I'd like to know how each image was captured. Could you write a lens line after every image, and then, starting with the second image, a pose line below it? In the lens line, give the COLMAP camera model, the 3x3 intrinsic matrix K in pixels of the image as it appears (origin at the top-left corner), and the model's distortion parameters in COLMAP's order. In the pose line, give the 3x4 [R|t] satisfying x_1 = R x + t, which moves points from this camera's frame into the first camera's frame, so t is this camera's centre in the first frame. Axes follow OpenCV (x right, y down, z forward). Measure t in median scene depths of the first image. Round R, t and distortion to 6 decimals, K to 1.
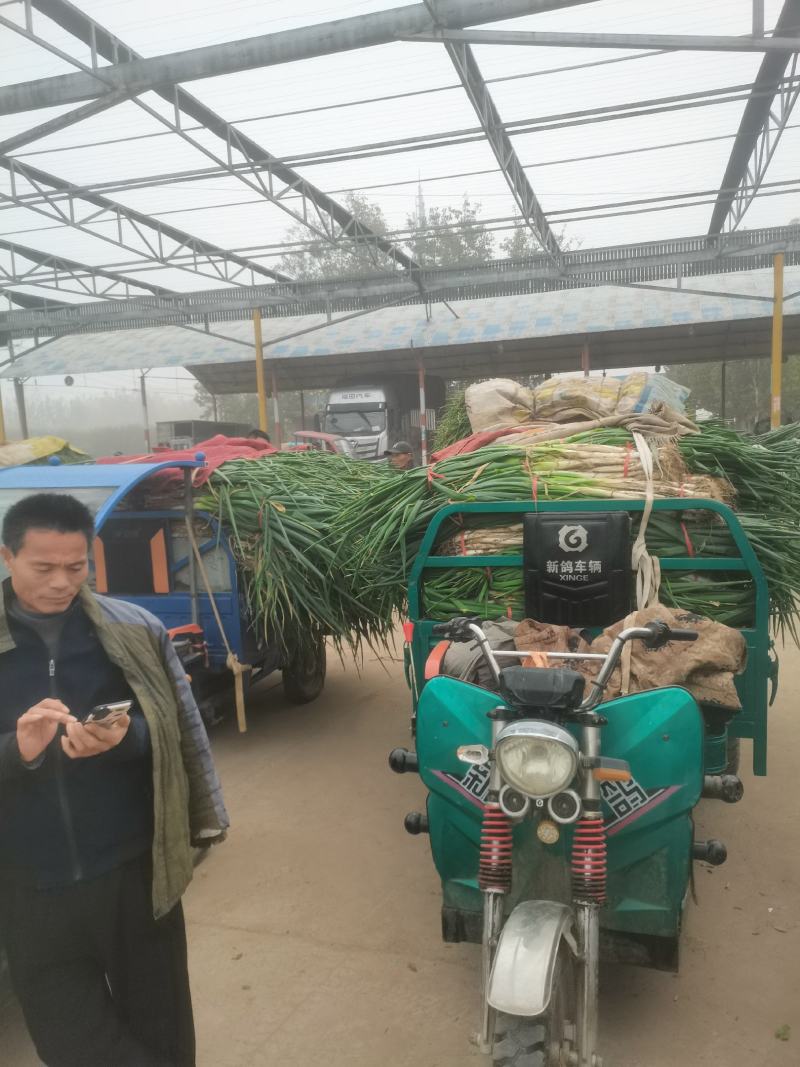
lens RADIAL K [[797.7, 0, 400.0], [0, 797.7, 533.5], [0, 0, 1]] dist [0.058267, -0.074204]
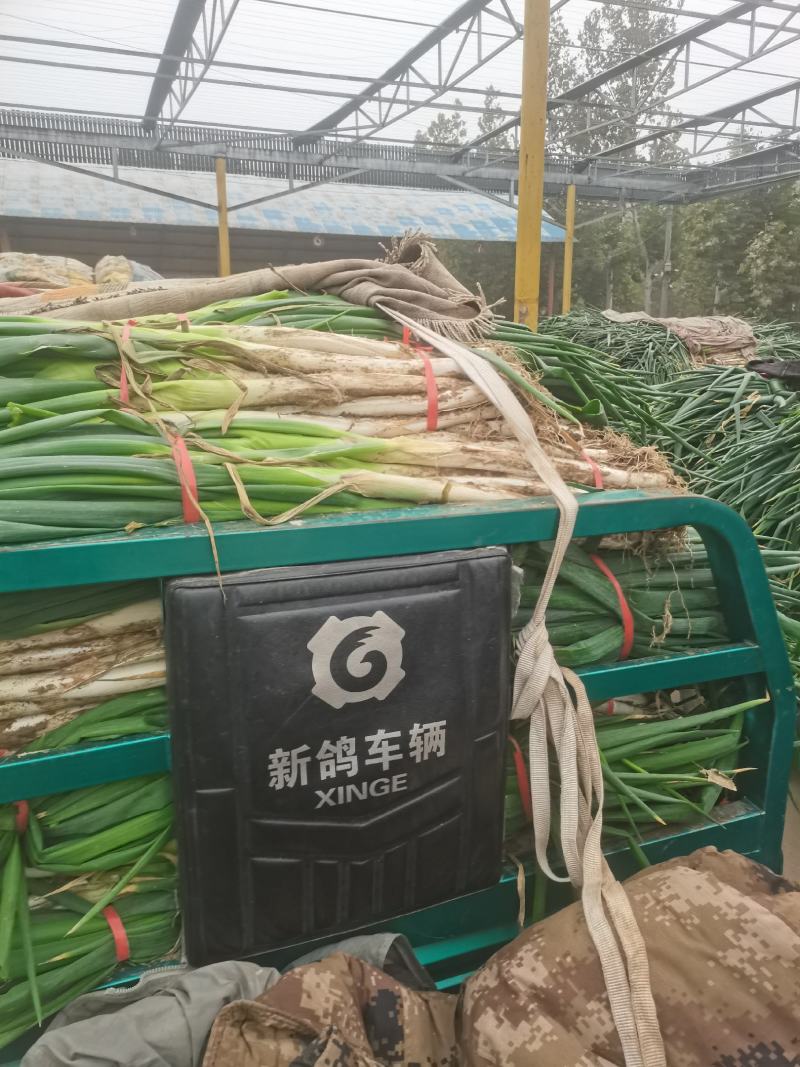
lens RADIAL K [[801.3, 0, 400.0], [0, 801.3, 533.5], [0, 0, 1]] dist [0.097148, -0.109917]
pose [[0.782634, -0.098609, 0.614622, 0.054863], [0.039050, 0.993206, 0.109625, -0.063829], [-0.621256, -0.061796, 0.781167, 0.725029]]
